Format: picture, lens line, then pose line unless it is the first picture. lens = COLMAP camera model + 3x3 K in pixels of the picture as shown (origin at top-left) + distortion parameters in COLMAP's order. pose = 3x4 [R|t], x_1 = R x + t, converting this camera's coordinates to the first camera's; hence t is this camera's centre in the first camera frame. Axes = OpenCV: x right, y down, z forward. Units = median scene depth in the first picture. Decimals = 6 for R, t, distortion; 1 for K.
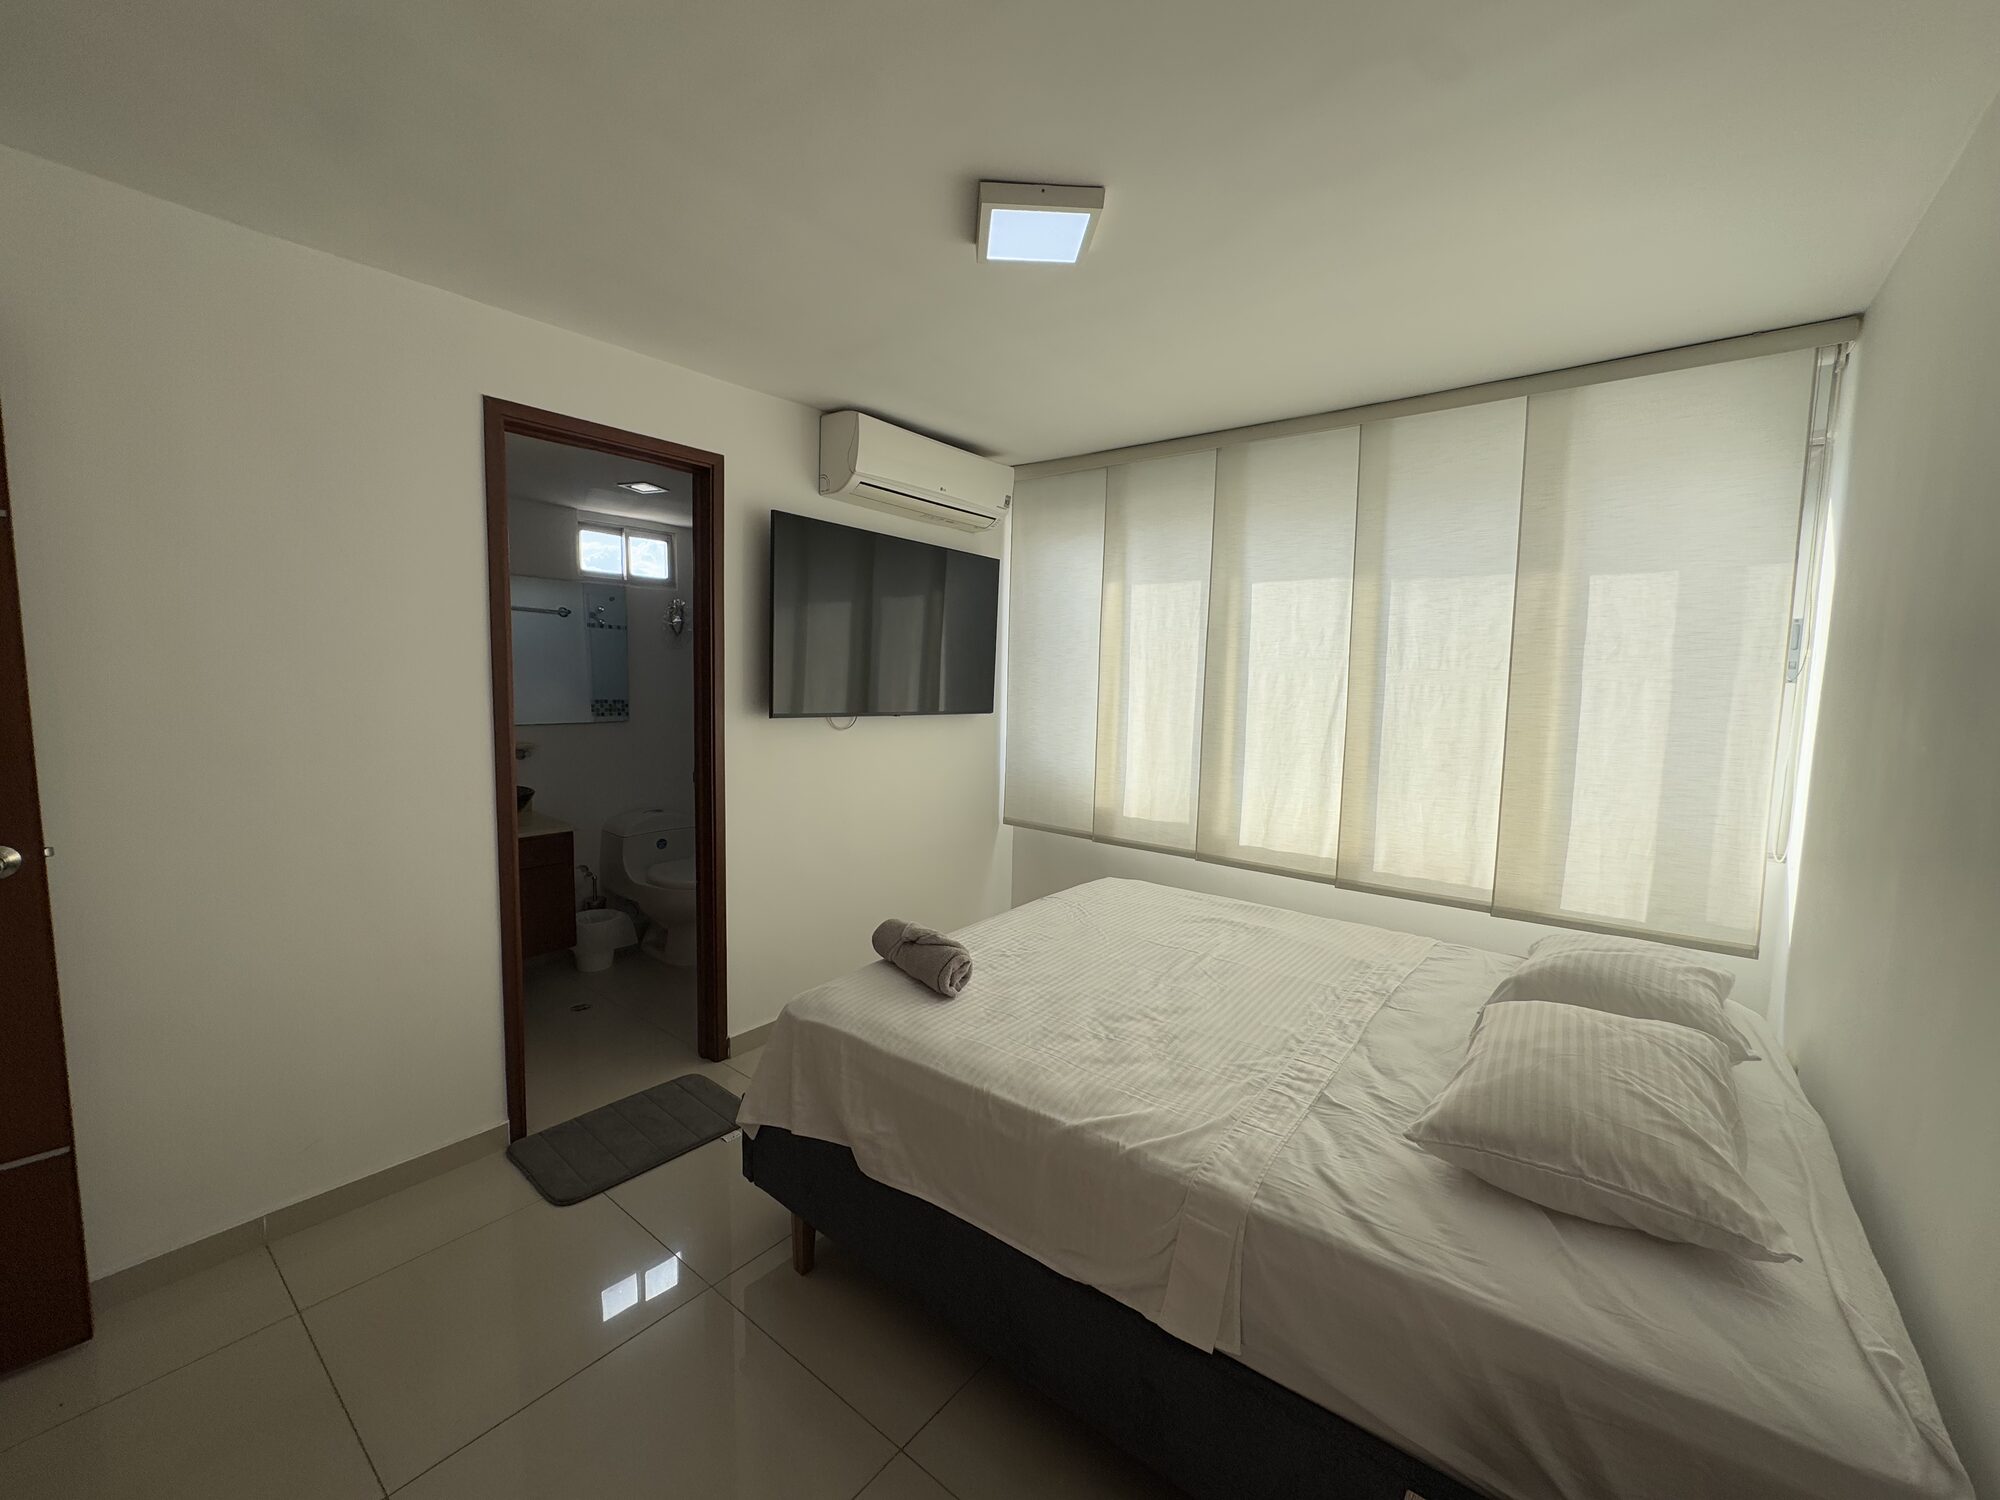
lens RADIAL K [[802.9, 0, 992.5], [0, 802.9, 744.0], [0, 0, 1]] dist [-0.003992, 0.000800]
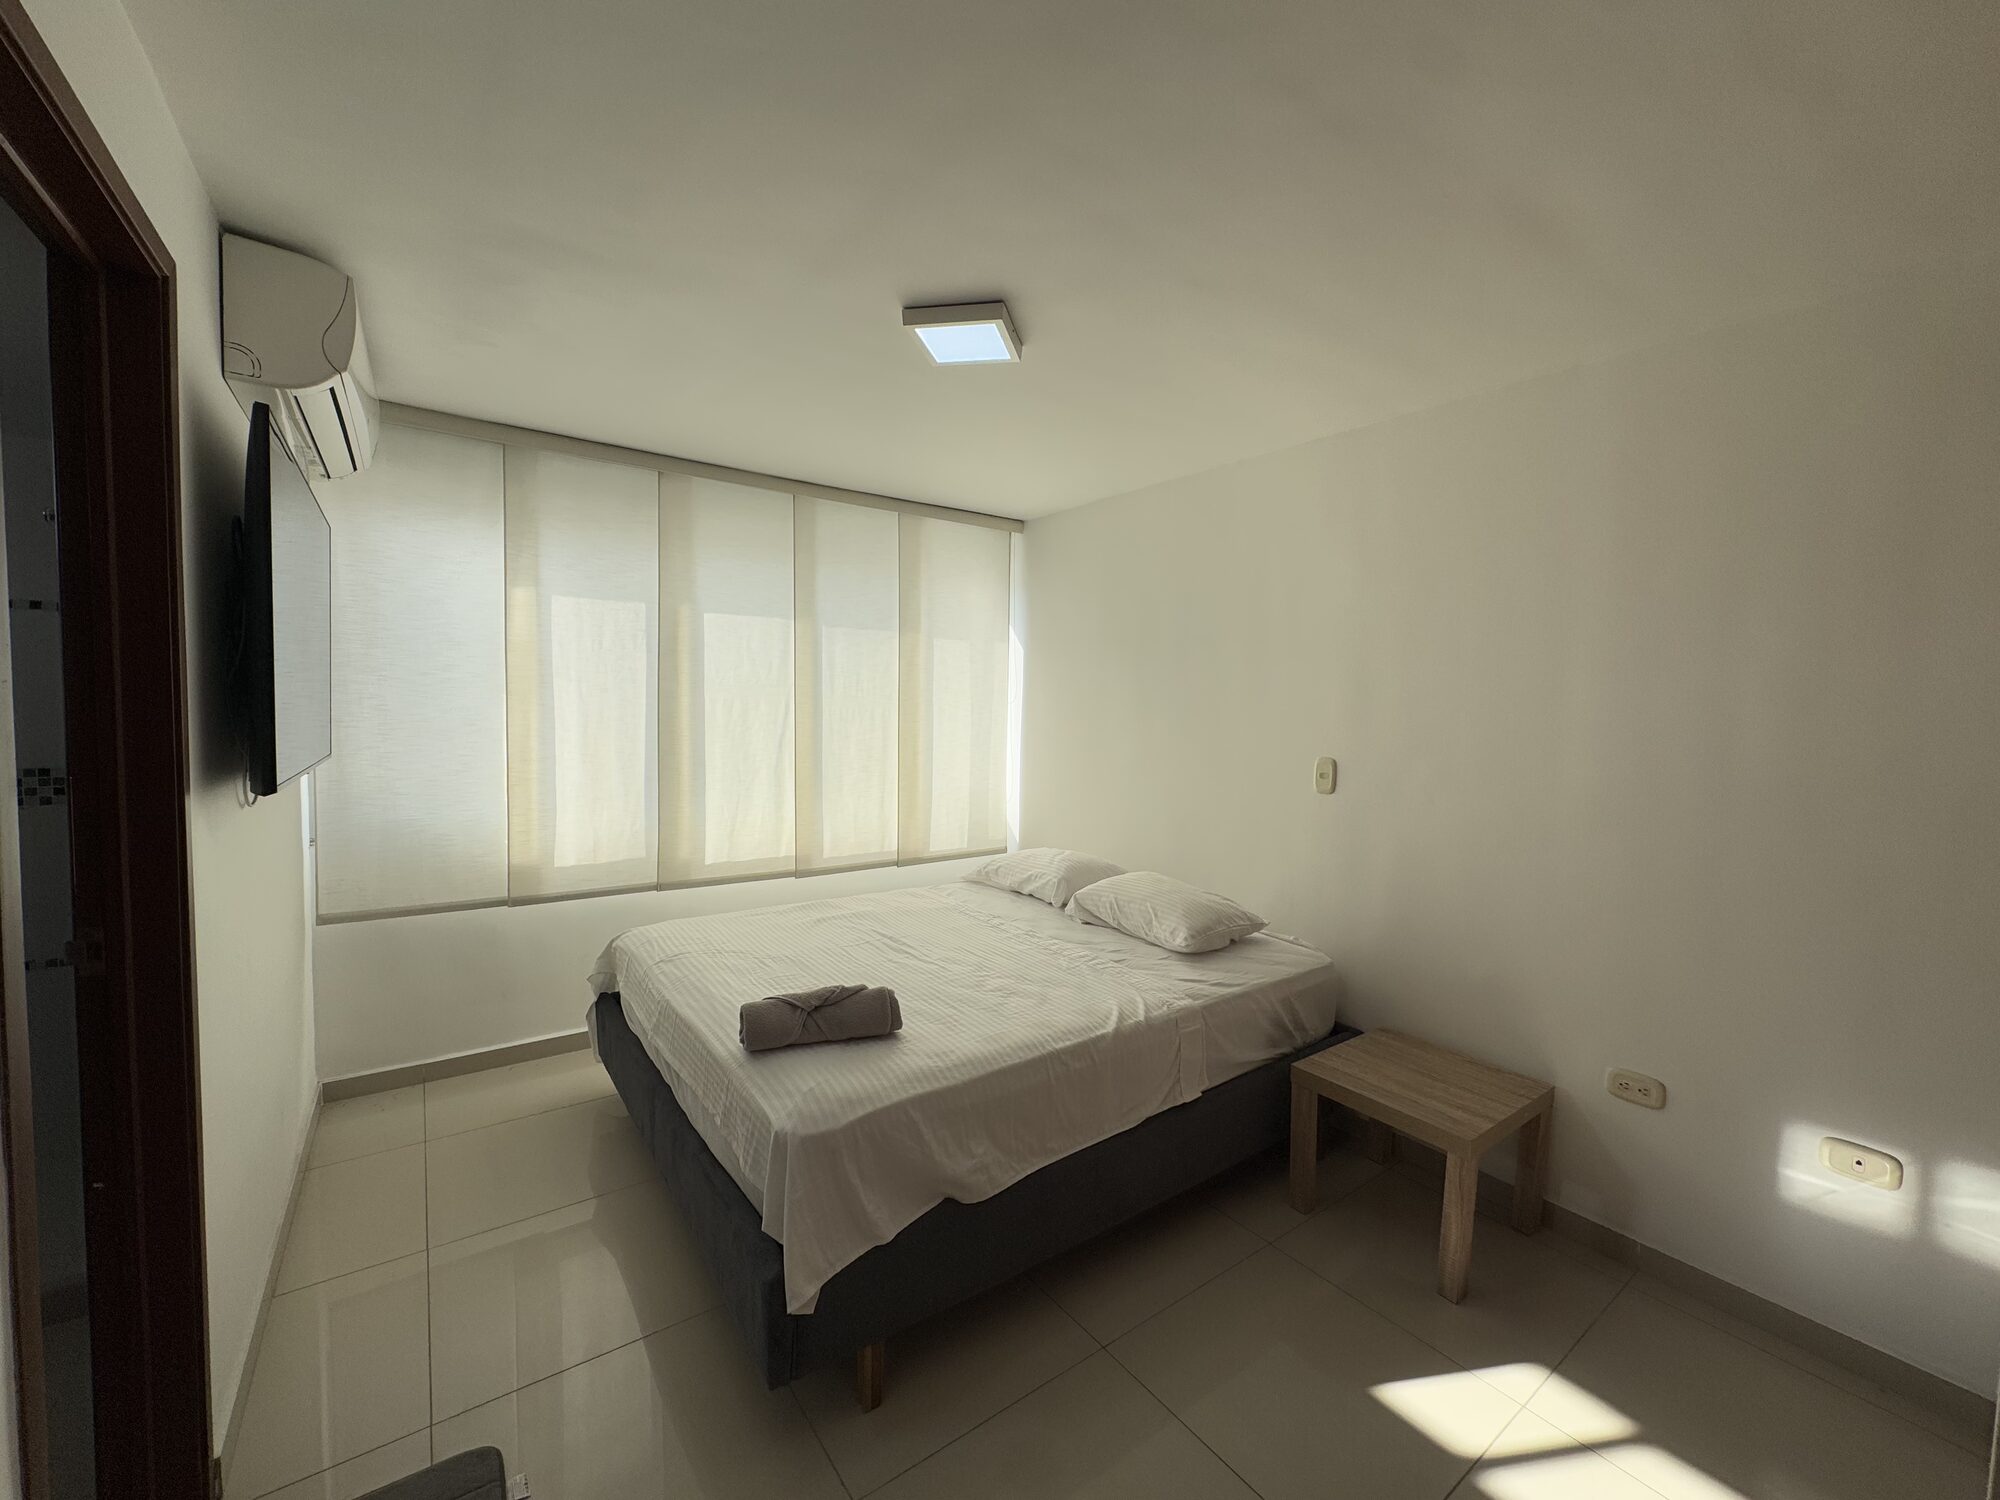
lens RADIAL K [[802.9, 0, 997.7], [0, 802.9, 751.9], [0, 0, 1]] dist [-0.003992, 0.000800]
pose [[0.266245, -0.072025, 0.961211, -0.654241], [0.071296, 0.995944, 0.054879, -0.055109], [-0.961265, 0.053919, 0.270301, 0.398468]]
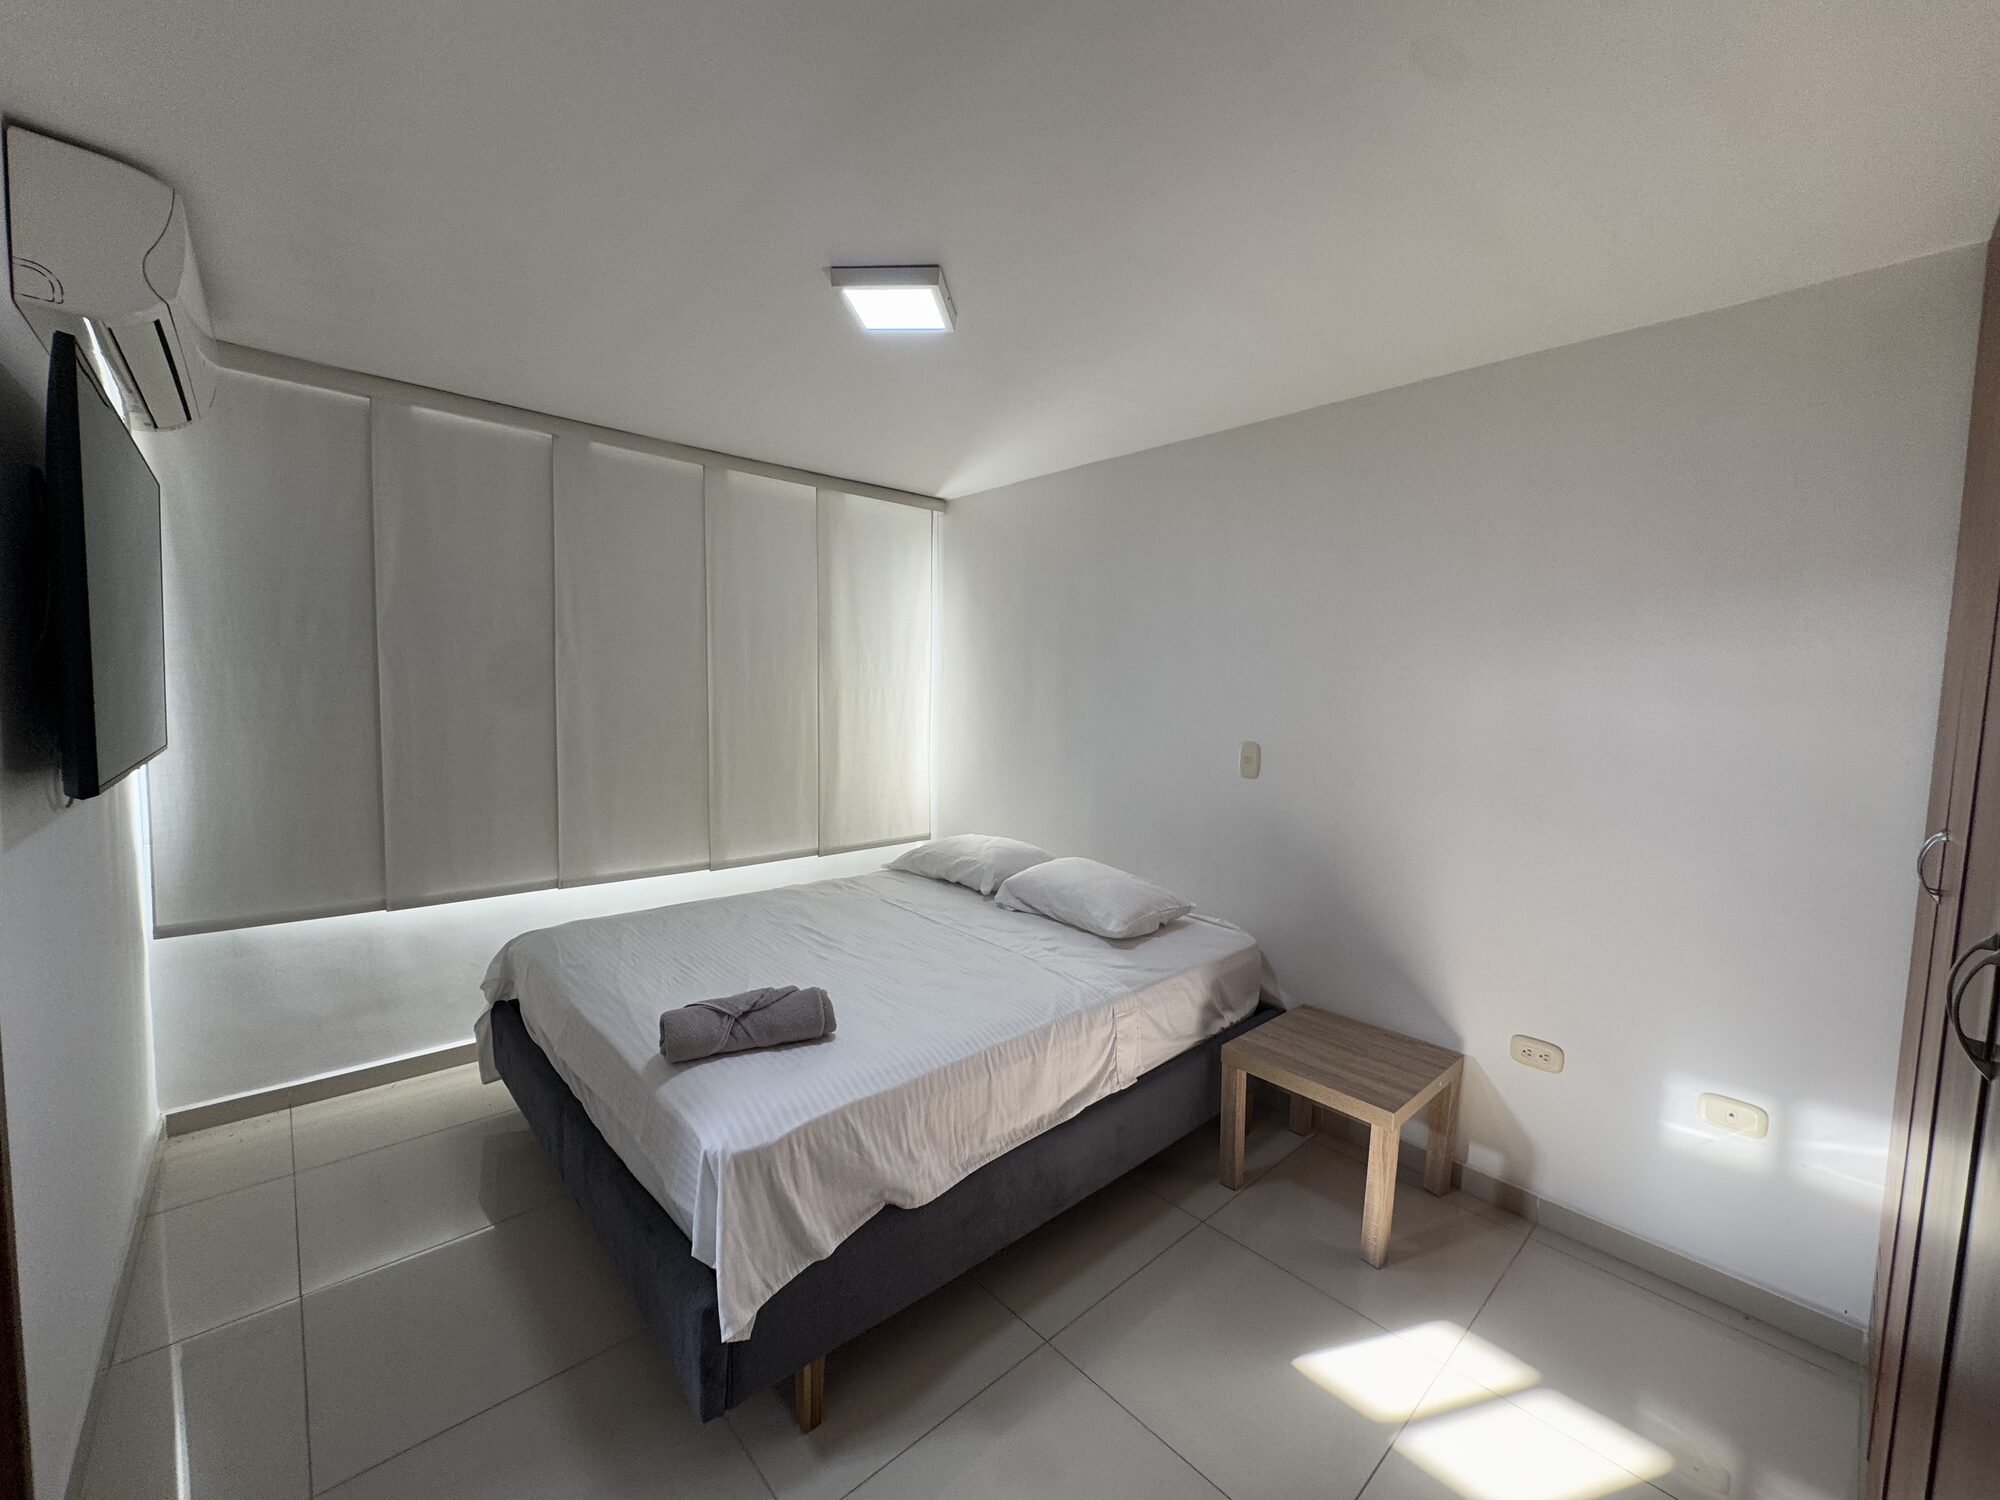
lens RADIAL K [[802.9, 0, 999.0], [0, 802.9, 751.2], [0, 0, 1]] dist [-0.003992, 0.000800]
pose [[0.157567, -0.093882, 0.983036, -0.636830], [0.069052, 0.994081, 0.083869, -0.060309], [-0.985091, 0.054666, 0.163117, 0.423598]]
